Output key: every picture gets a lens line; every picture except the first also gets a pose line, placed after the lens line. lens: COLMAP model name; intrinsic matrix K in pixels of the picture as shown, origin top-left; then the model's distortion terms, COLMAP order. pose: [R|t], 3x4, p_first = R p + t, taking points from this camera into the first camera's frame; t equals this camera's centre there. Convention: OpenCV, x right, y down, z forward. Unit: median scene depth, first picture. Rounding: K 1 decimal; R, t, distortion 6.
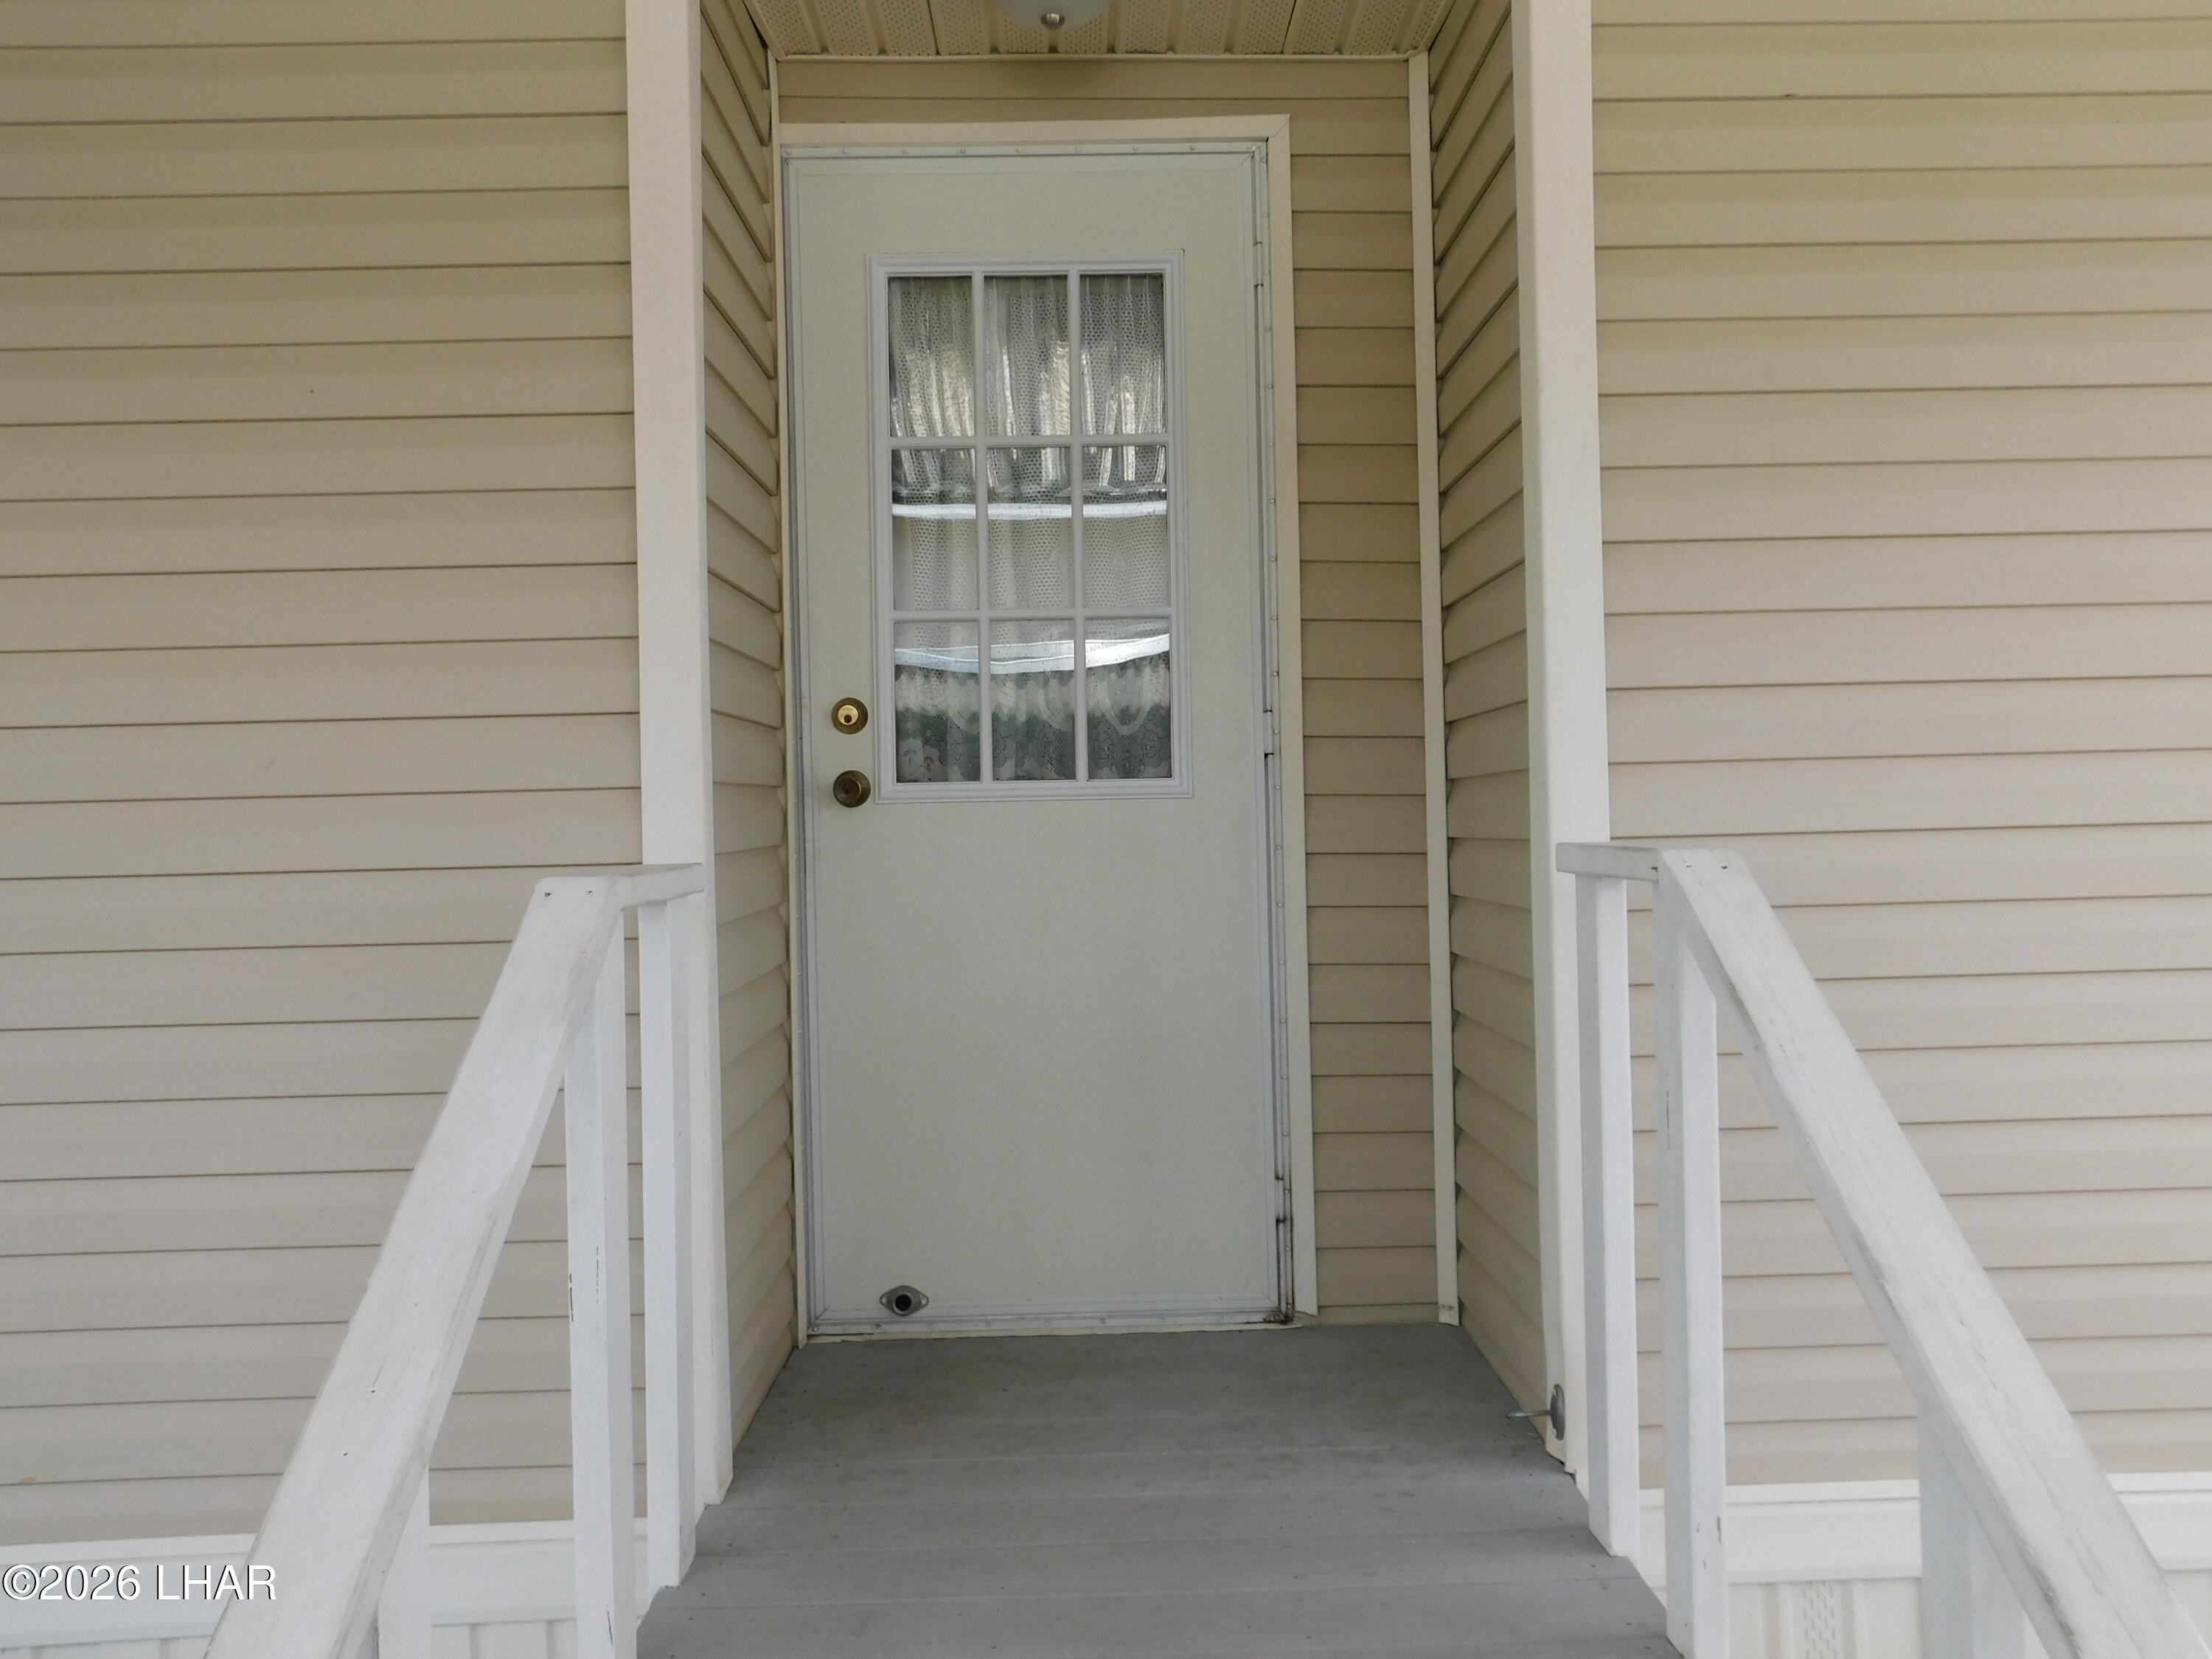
lens RADIAL K [[1622.1, 0, 1112.6], [0, 1622.1, 814.2], [0, 0, 1]] dist [-0.013575, 0.009717]
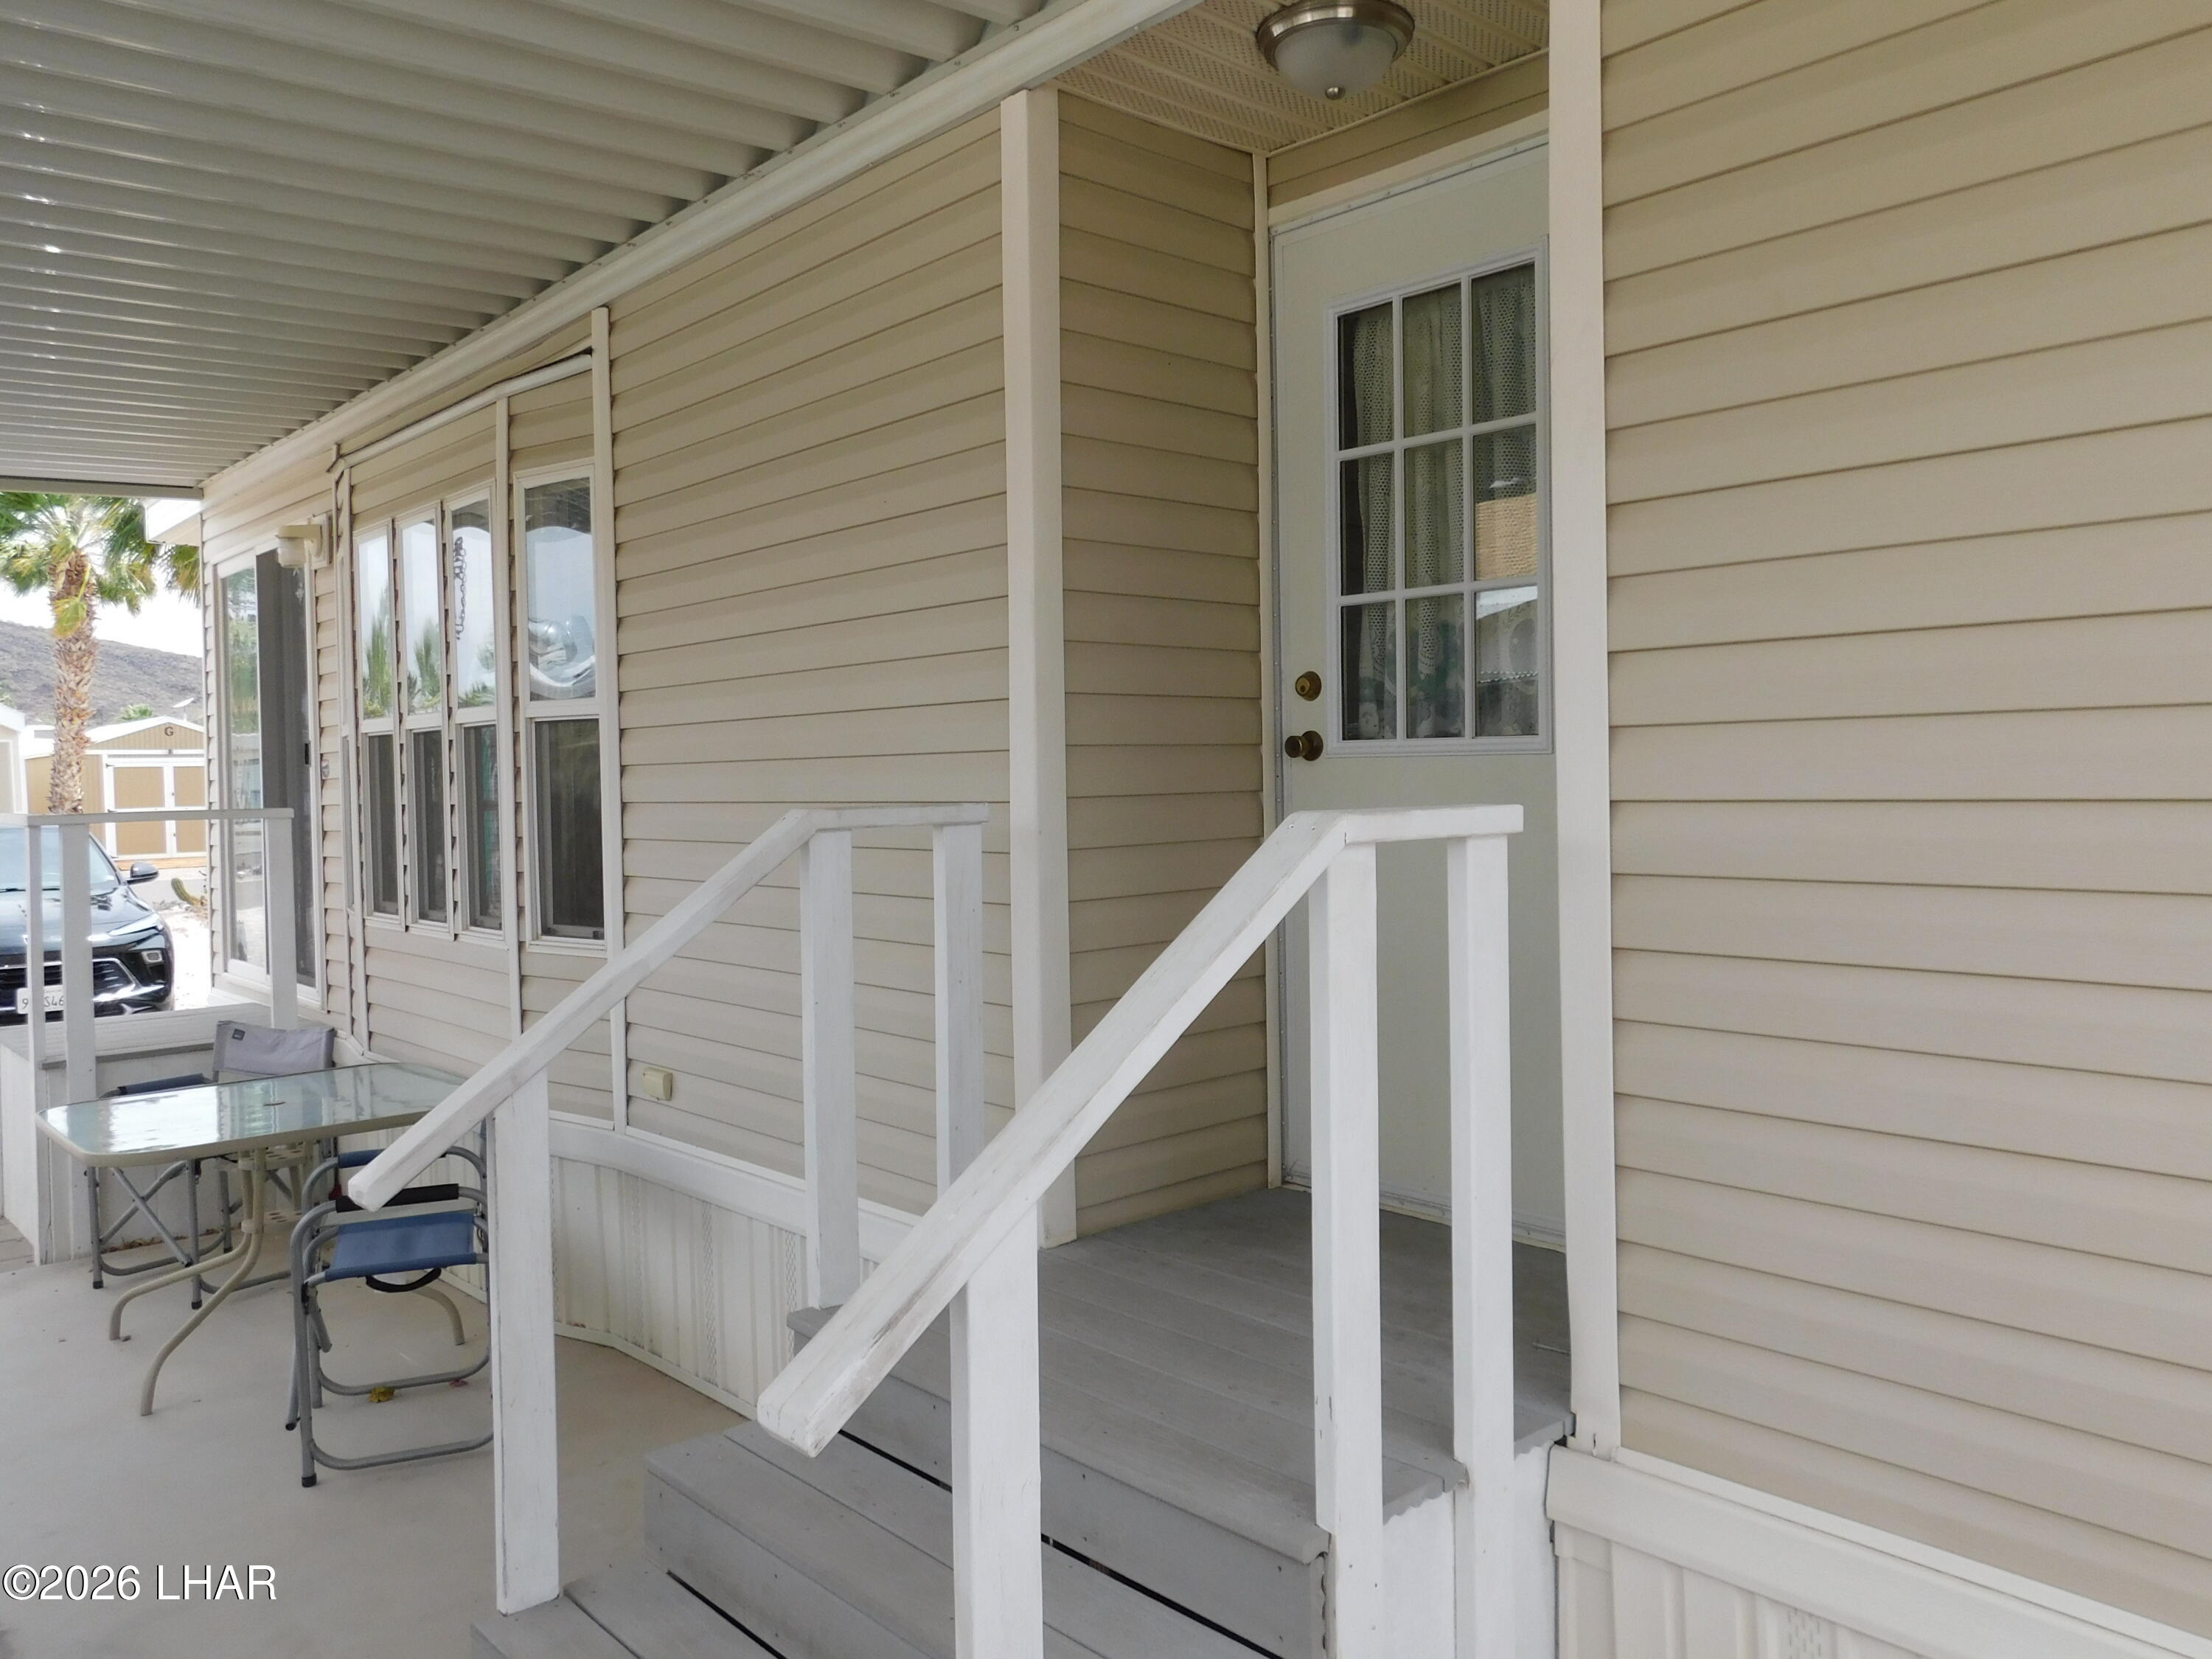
lens RADIAL K [[1625.6, 0, 1107.0], [0, 1625.6, 814.6], [0, 0, 1]] dist [-0.018859, 0.026311]
pose [[0.652464, 0.032134, -0.757138, 0.670163], [-0.001078, 0.999139, 0.041475, -0.014319], [0.757819, -0.026245, 0.651937, 0.082001]]
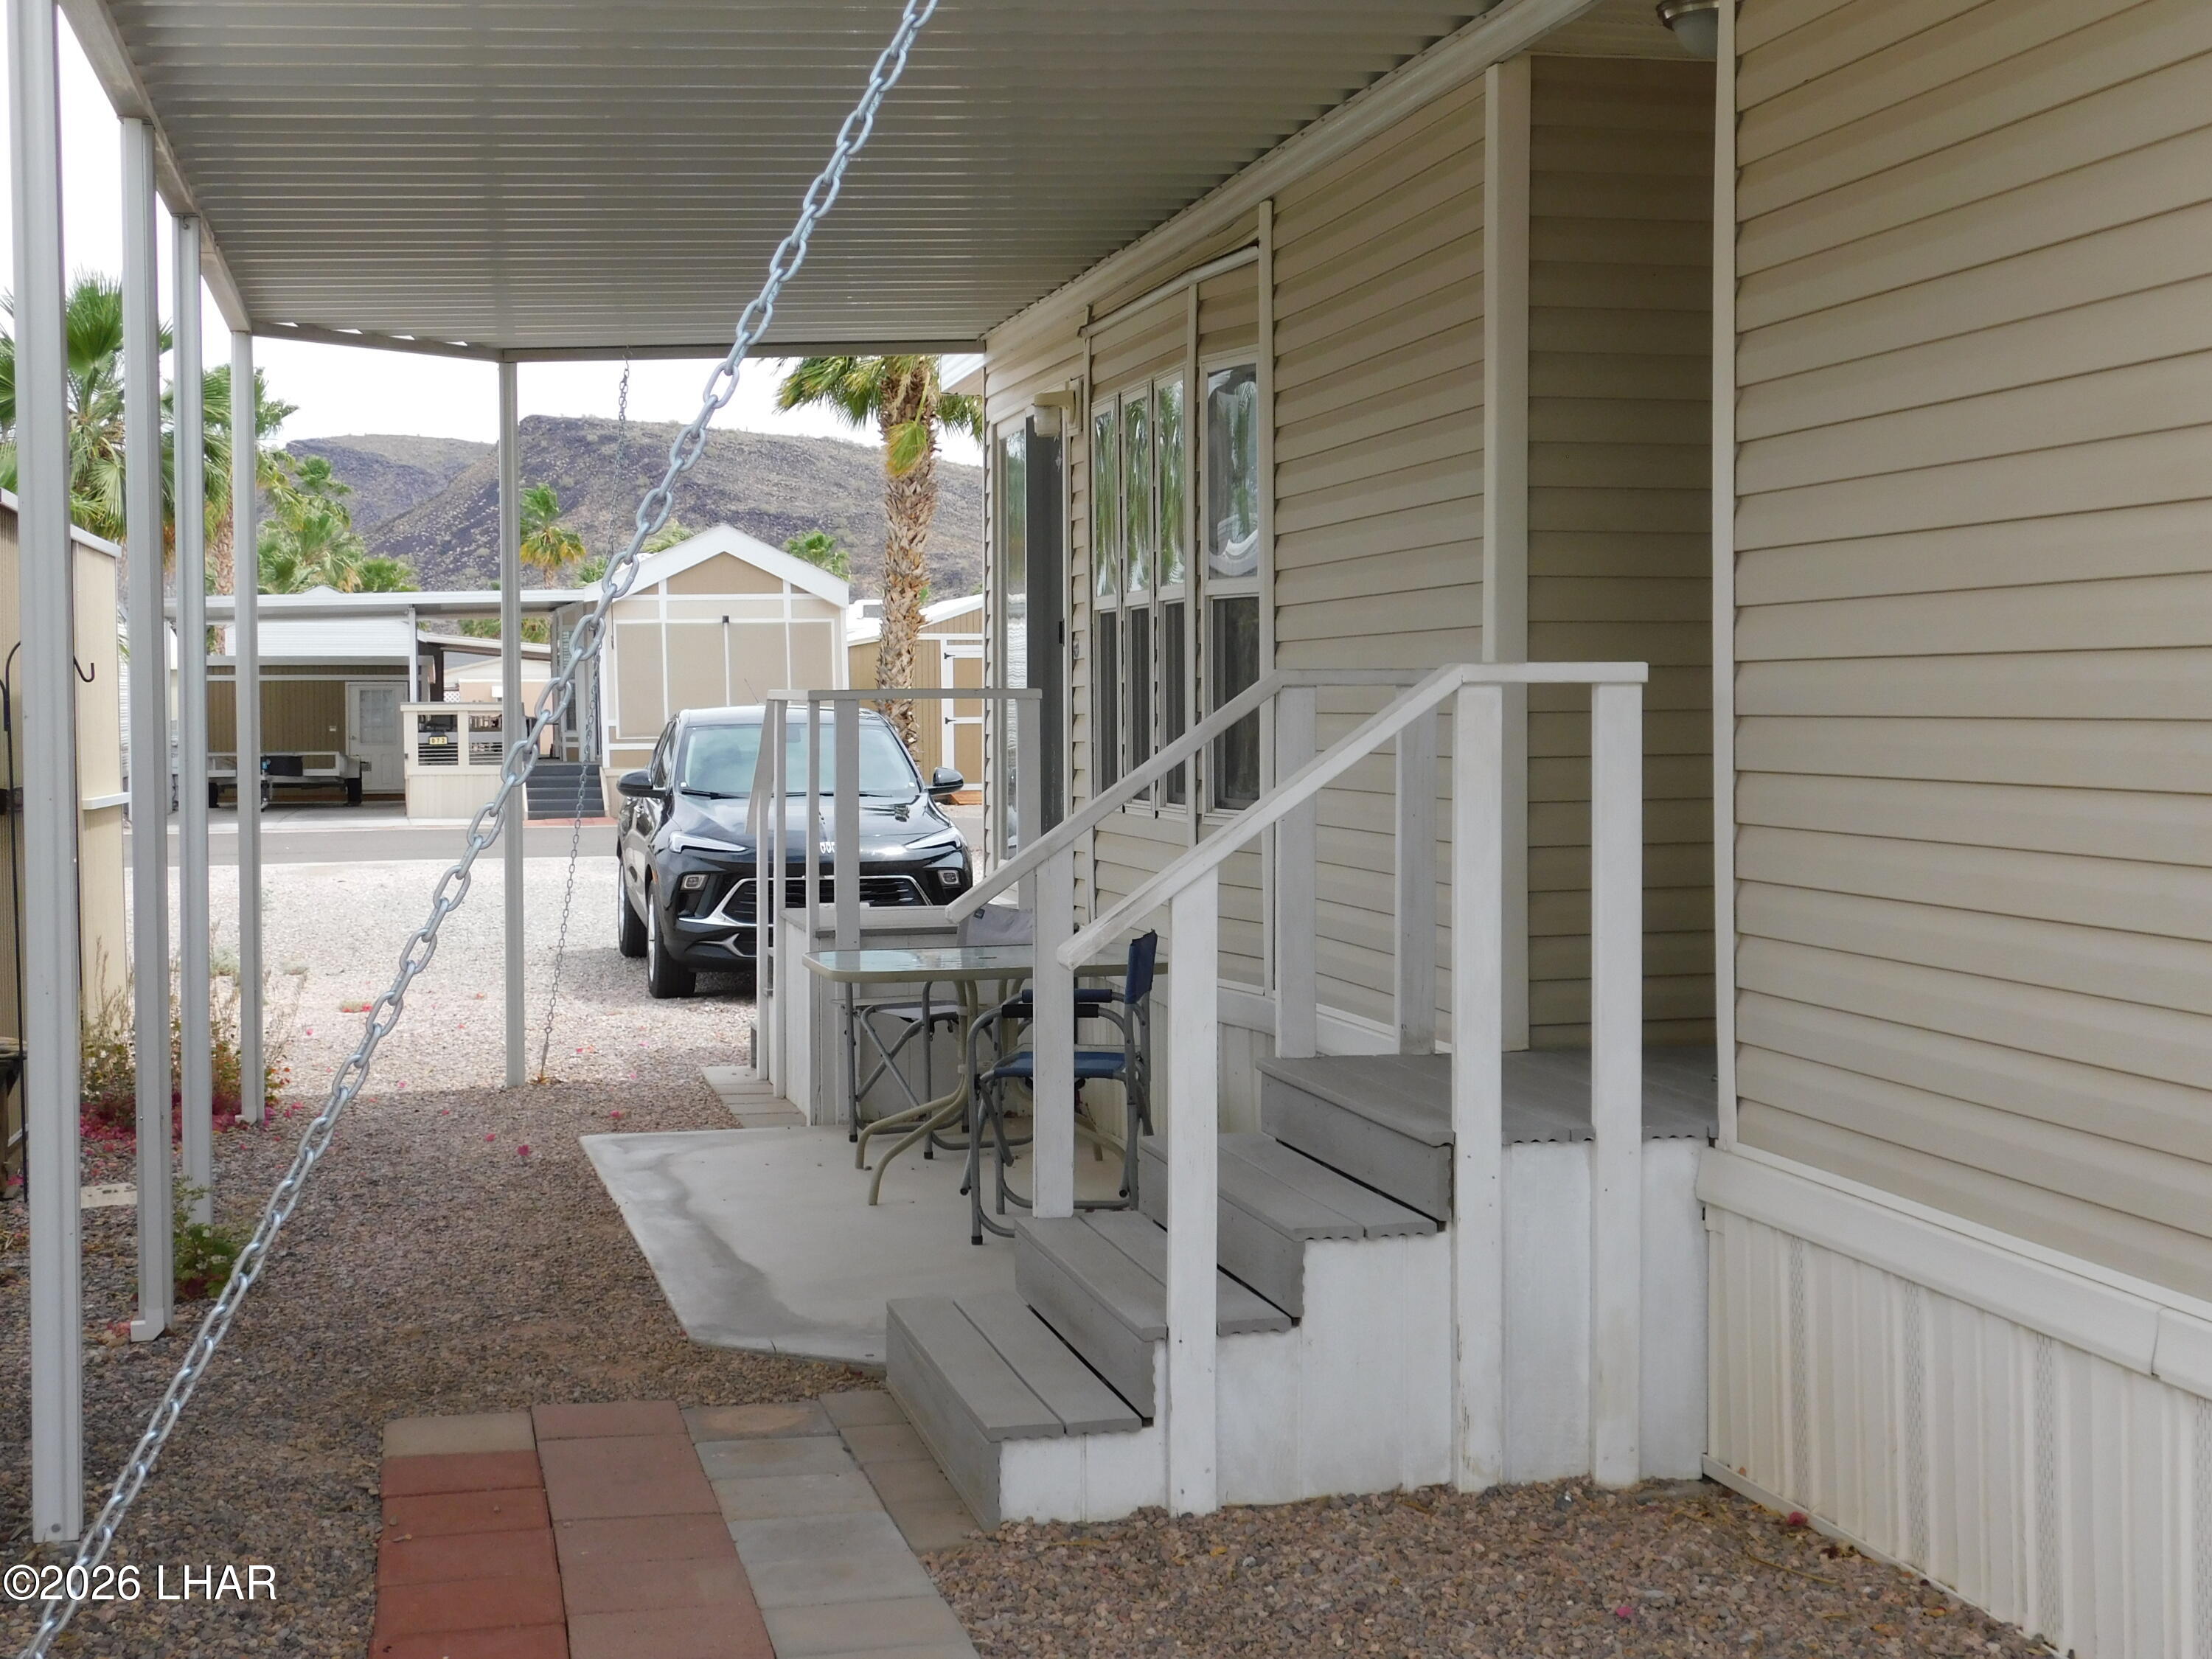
lens RADIAL K [[2925.7, 0, 1113.3], [0, 2925.7, 820.4], [0, 0, 1]] dist [-0.002834, -0.027626]
pose [[0.206433, 0.064361, -0.976342, 1.971066], [-0.005397, 0.997894, 0.064640, -0.006806], [0.978446, -0.008075, 0.206345, -0.012178]]
